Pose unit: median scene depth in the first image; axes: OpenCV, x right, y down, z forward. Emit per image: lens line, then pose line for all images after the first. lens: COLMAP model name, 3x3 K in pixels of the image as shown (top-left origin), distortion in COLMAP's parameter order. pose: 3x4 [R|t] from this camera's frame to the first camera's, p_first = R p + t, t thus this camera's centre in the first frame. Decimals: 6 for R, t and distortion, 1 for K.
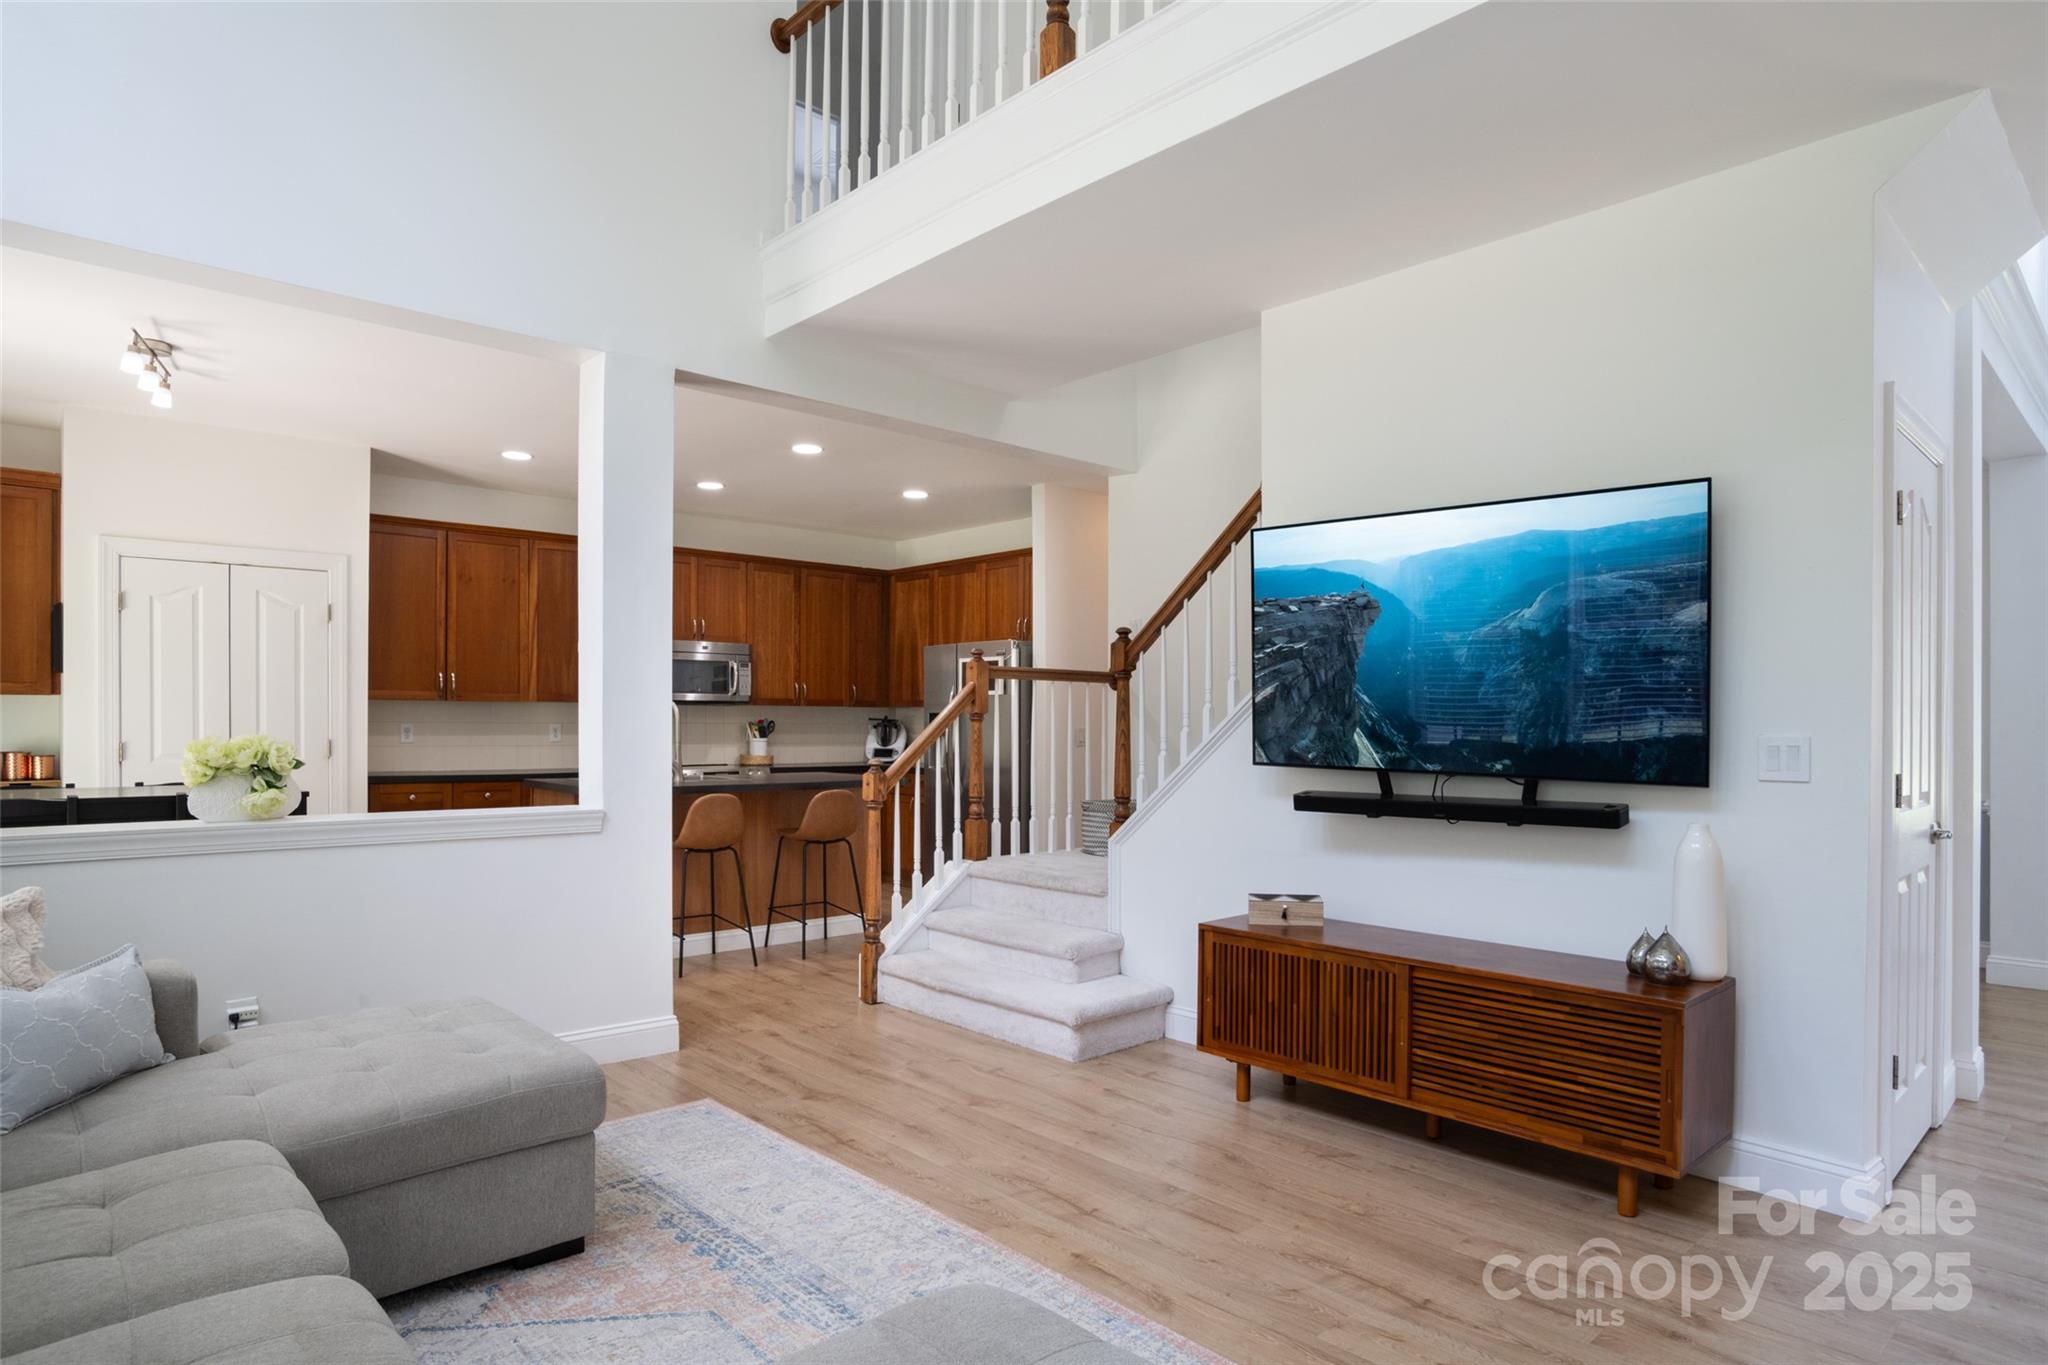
lens RADIAL K [[1143.5, 0, 1005.3], [0, 1143.5, 727.0], [0, 0, 1]] dist [-0.045837, 0.001161]
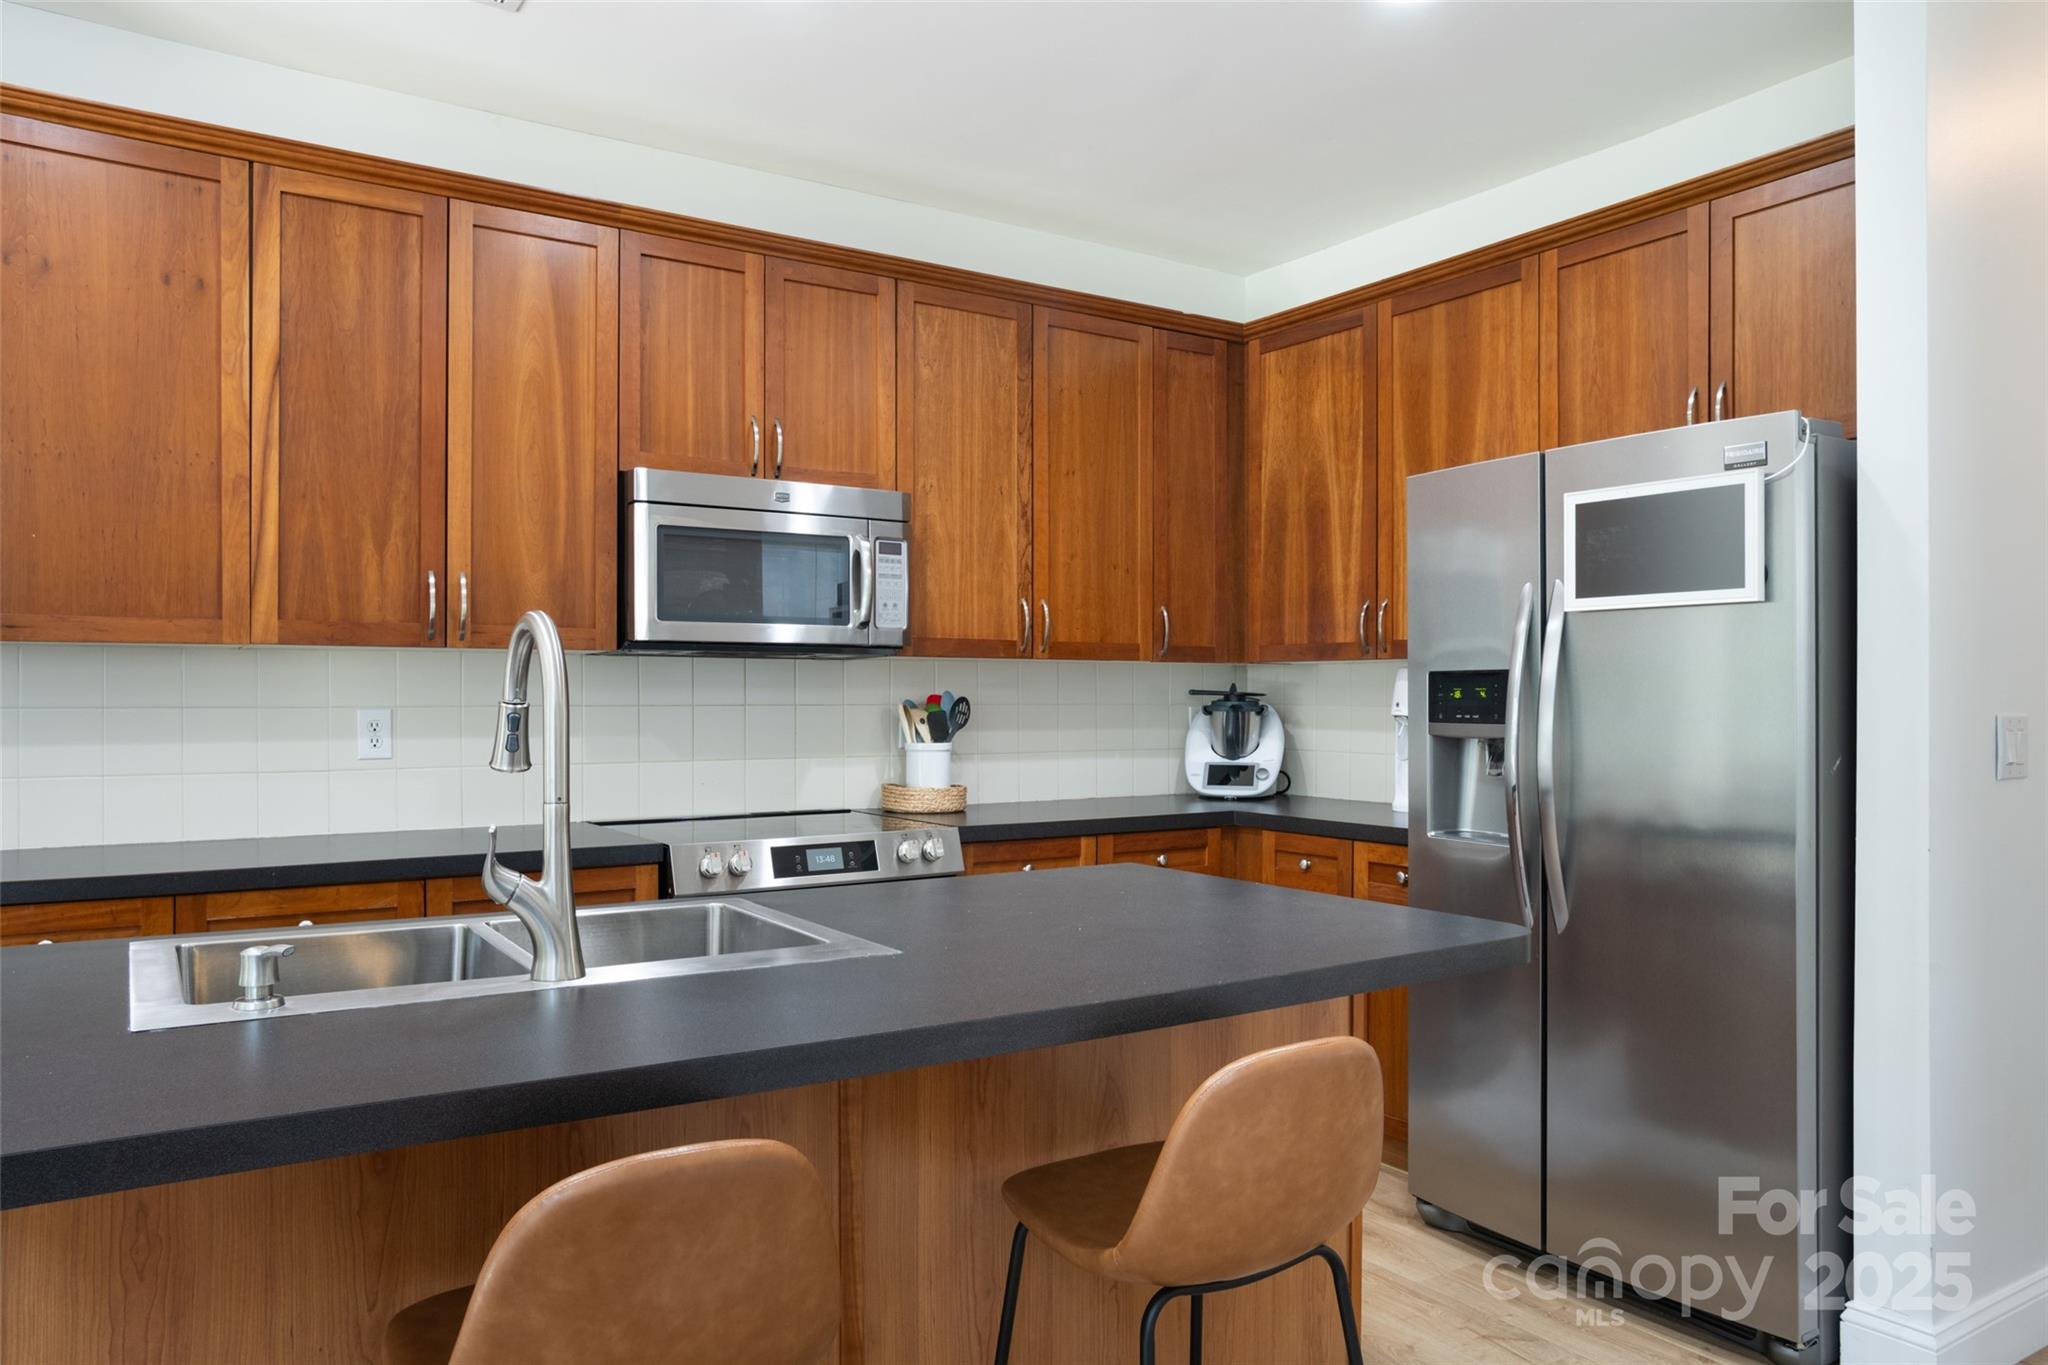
lens RADIAL K [[1394.5, 0, 1024.0], [0, 1394.5, 682.5], [0, 0, 1]] dist [-0.027611, 0.002662]
pose [[0.988424, -0.005885, -0.151606, -0.138515], [0.003763, 0.999891, -0.014284, -0.004595], [0.151673, 0.013548, 0.988338, 0.661087]]
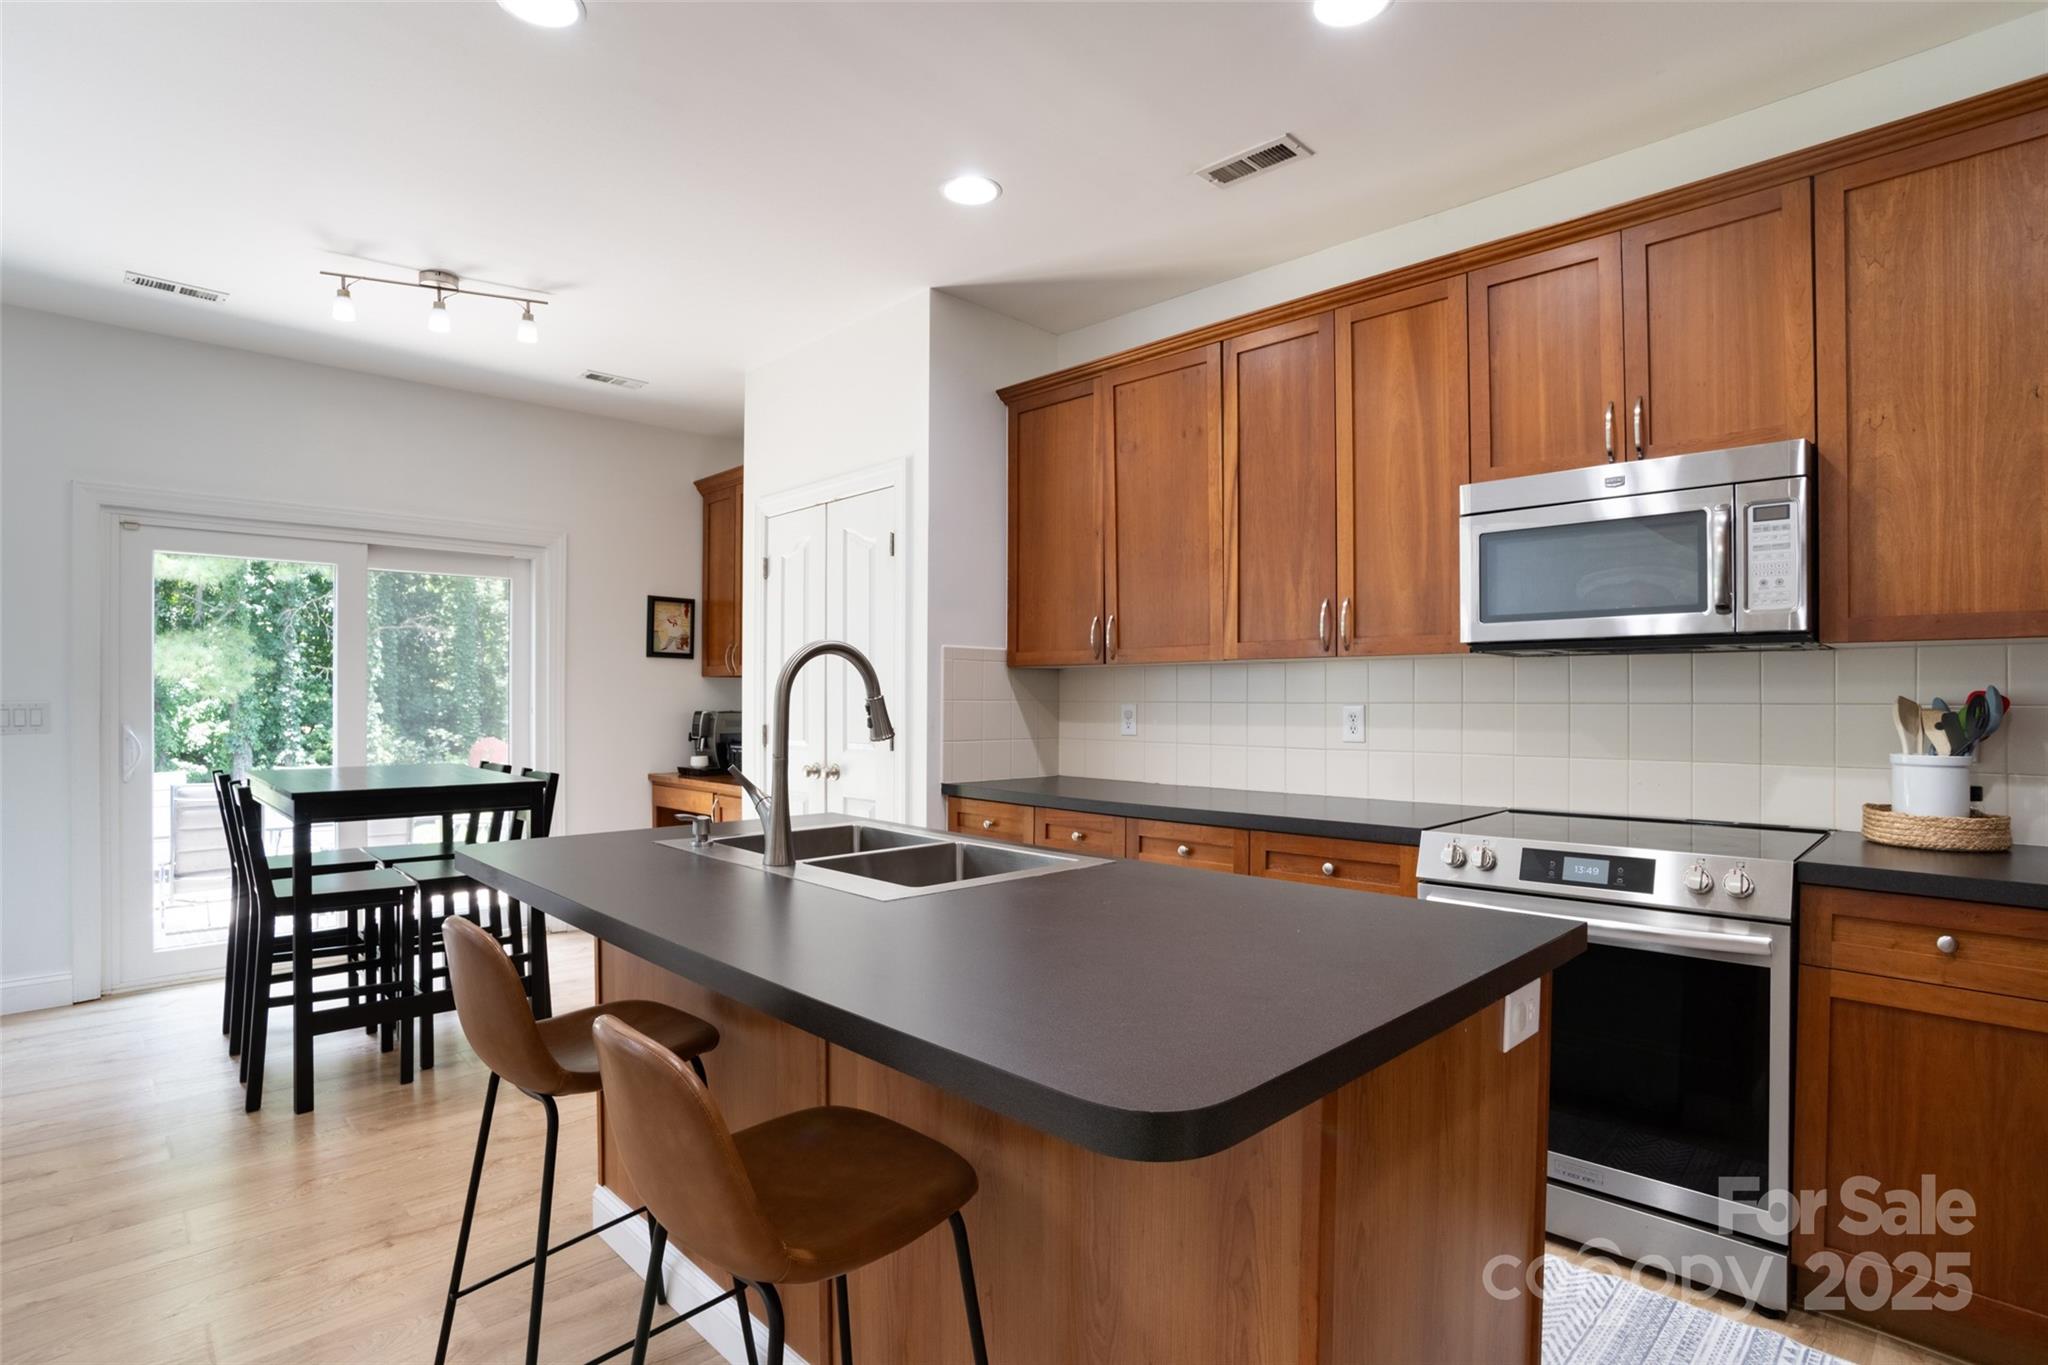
lens RADIAL K [[1018.6, 0, 1015.8], [0, 1018.6, 695.6], [0, 0, 1]] dist [-0.088518, 0.038347]
pose [[0.043669, -0.008675, -0.999008, 0.026646], [-0.005750, 0.999944, -0.008935, -0.002274], [0.999030, 0.006135, 0.043617, 0.931382]]
